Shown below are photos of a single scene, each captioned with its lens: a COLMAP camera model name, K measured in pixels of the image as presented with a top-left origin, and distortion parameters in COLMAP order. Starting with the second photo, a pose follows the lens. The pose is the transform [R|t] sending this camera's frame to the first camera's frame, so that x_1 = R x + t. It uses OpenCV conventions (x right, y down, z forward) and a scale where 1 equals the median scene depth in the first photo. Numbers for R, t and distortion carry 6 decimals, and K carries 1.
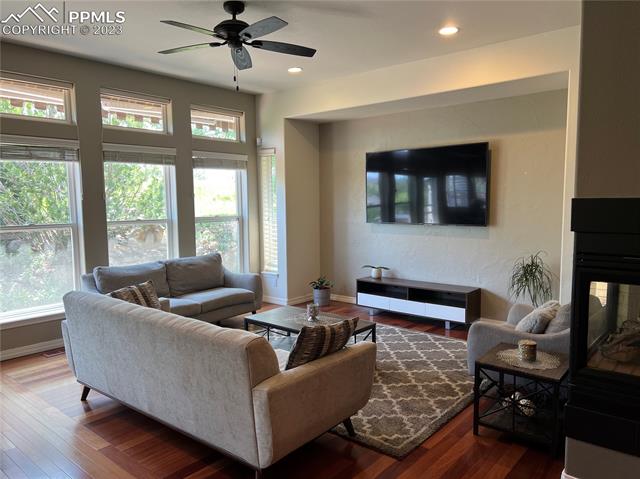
lens RADIAL K [[476.9, 0, 326.9], [0, 476.9, 241.0], [0, 0, 1]] dist [0.068580, -0.084713]
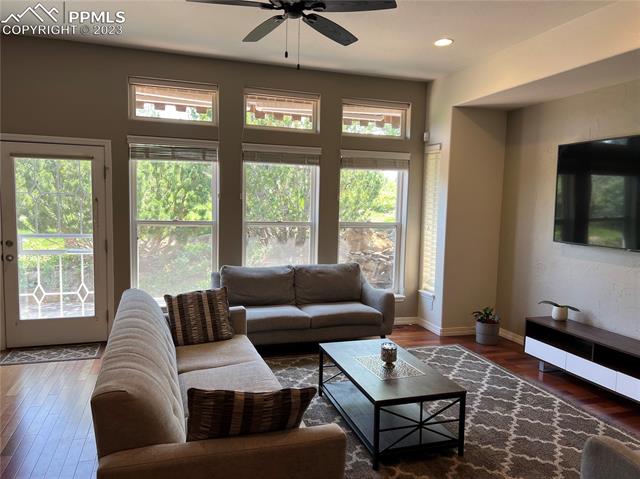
lens RADIAL K [[476.9, 0, 324.2], [0, 476.9, 244.1], [0, 0, 1]] dist [0.068580, -0.084713]
pose [[0.846266, 0.078225, -0.526986, 0.187085], [-0.081010, 0.996554, 0.017837, -0.021172], [0.526565, 0.027597, 0.849687, 0.209294]]
